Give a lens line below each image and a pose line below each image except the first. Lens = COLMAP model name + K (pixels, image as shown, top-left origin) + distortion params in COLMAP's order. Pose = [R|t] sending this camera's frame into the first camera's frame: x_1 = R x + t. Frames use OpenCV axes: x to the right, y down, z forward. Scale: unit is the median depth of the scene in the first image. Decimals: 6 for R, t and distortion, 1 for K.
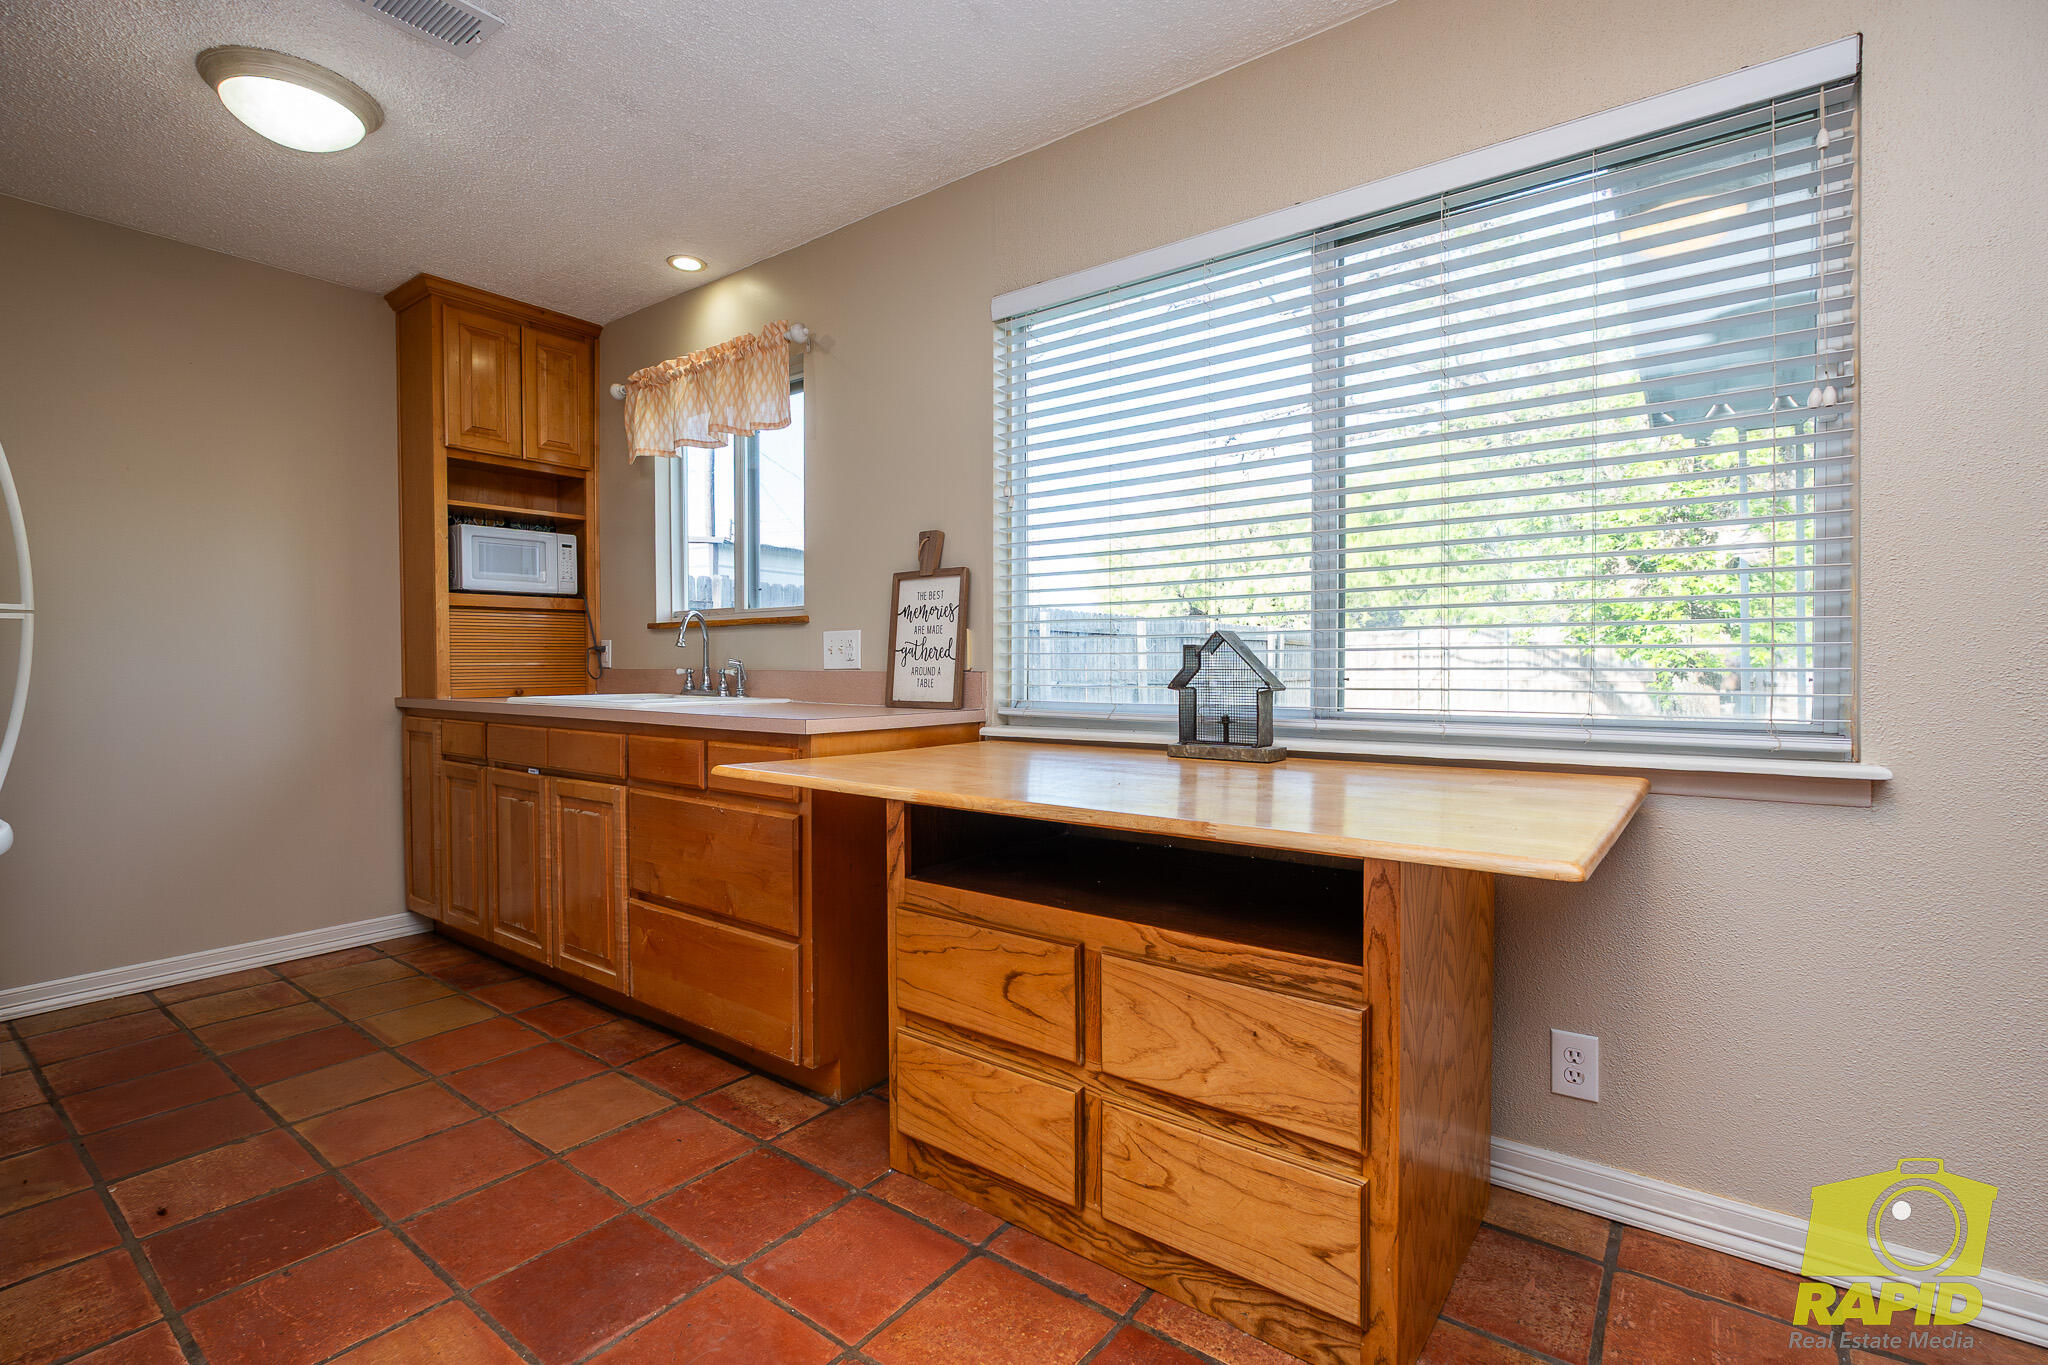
lens RADIAL K [[925.9, 0, 1028.8], [0, 925.9, 681.6], [0, 0, 1]] dist [-0.013727, 0.000566]
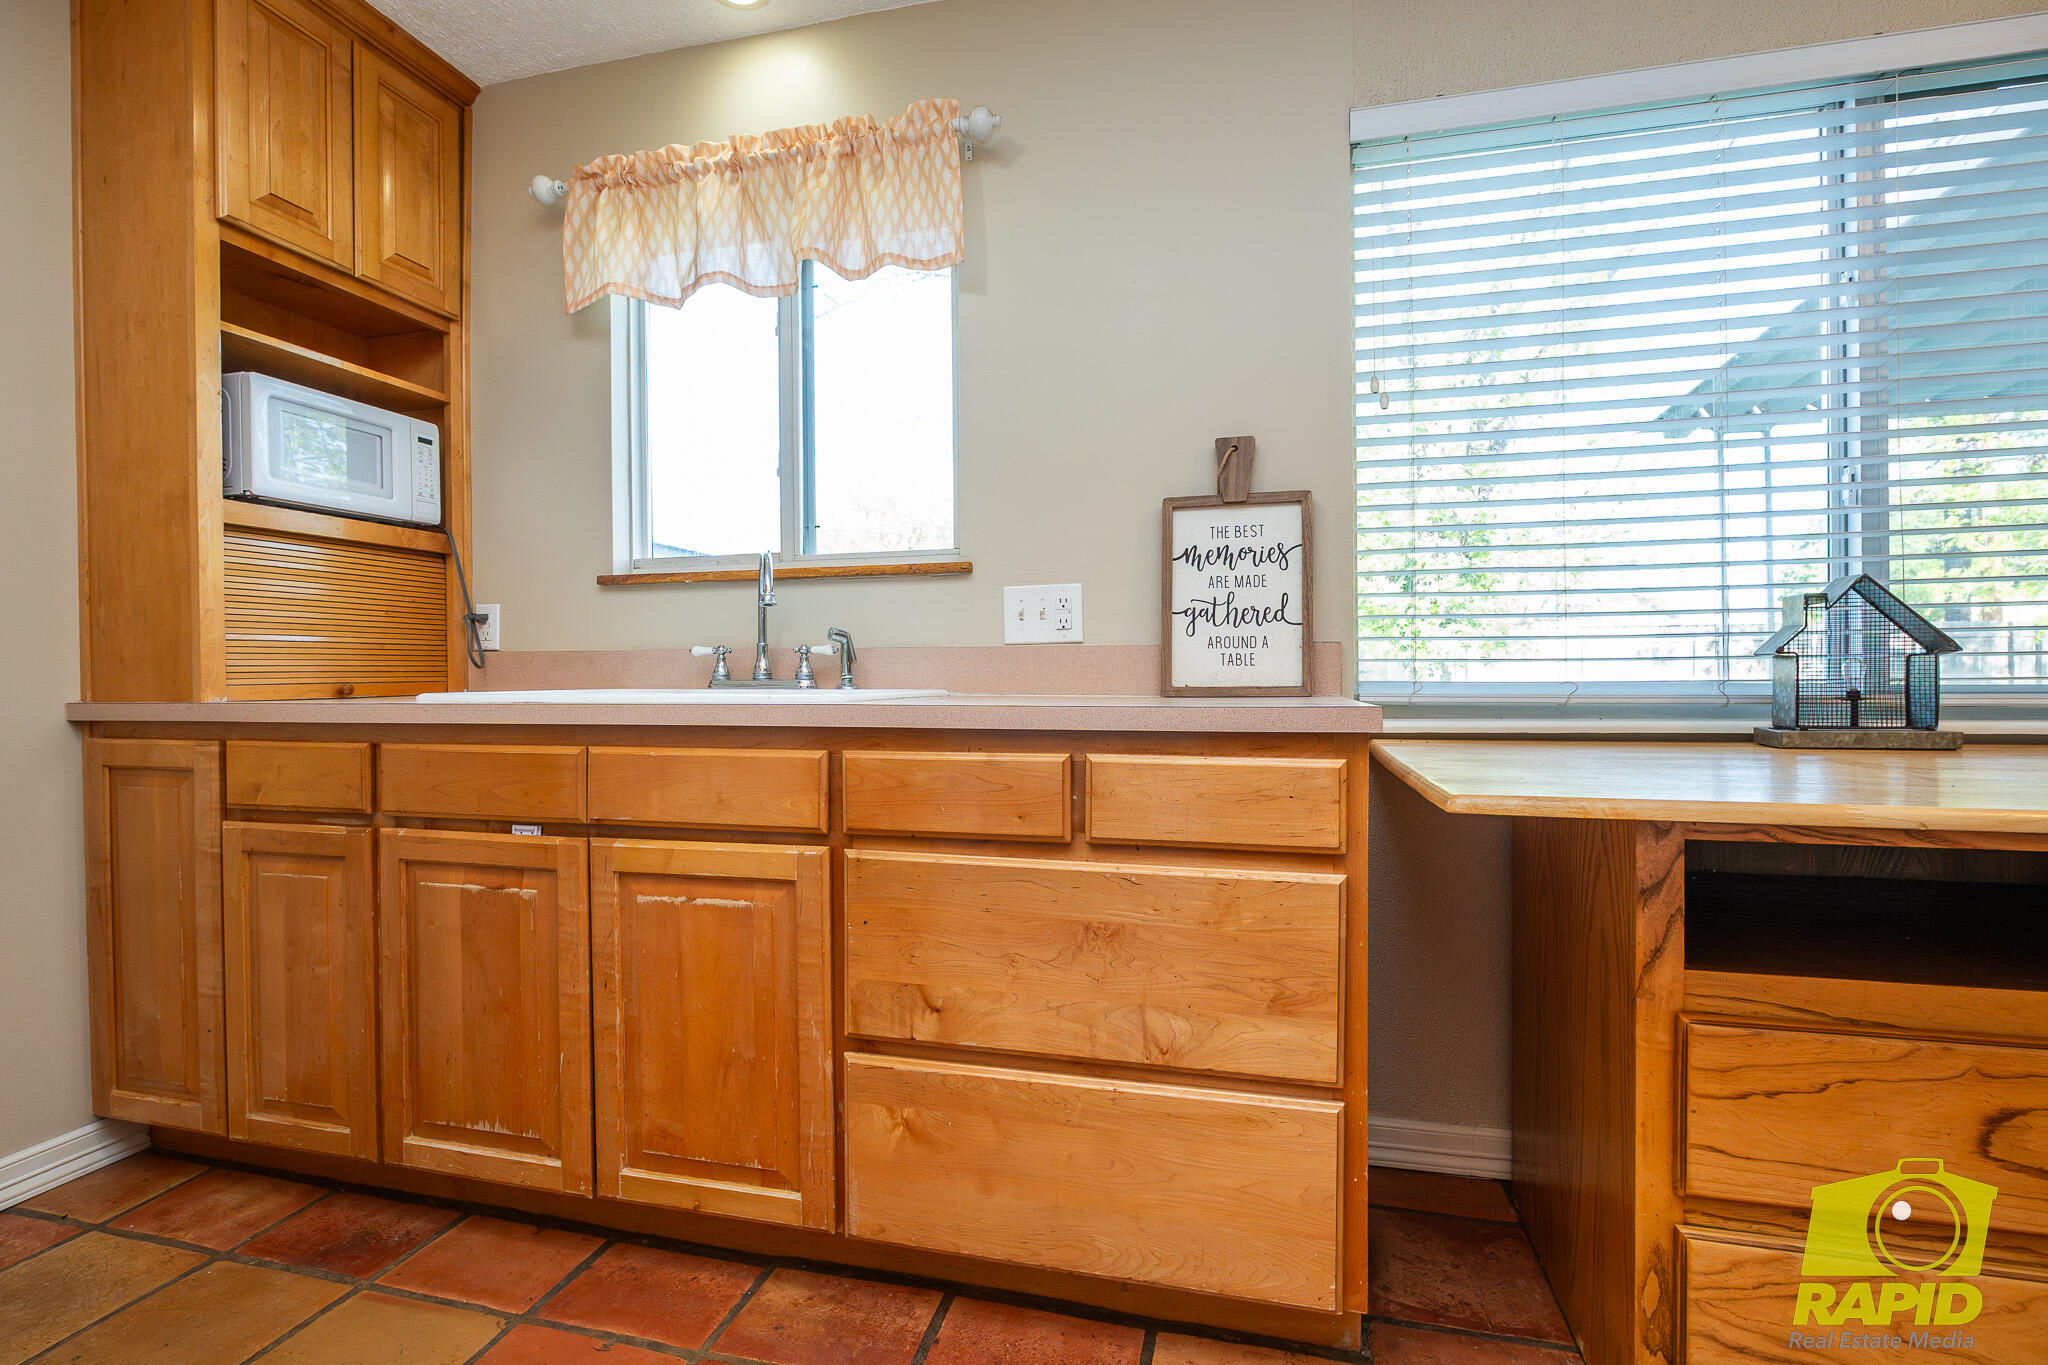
lens RADIAL K [[937.1, 0, 1024.8], [0, 937.1, 677.8], [0, 0, 1]] dist [-0.006788, -0.000364]
pose [[0.925083, -0.007016, 0.379700, -0.424629], [0.011963, 0.999872, -0.010670, 0.016576], [-0.379577, 0.014413, 0.925048, 0.350027]]
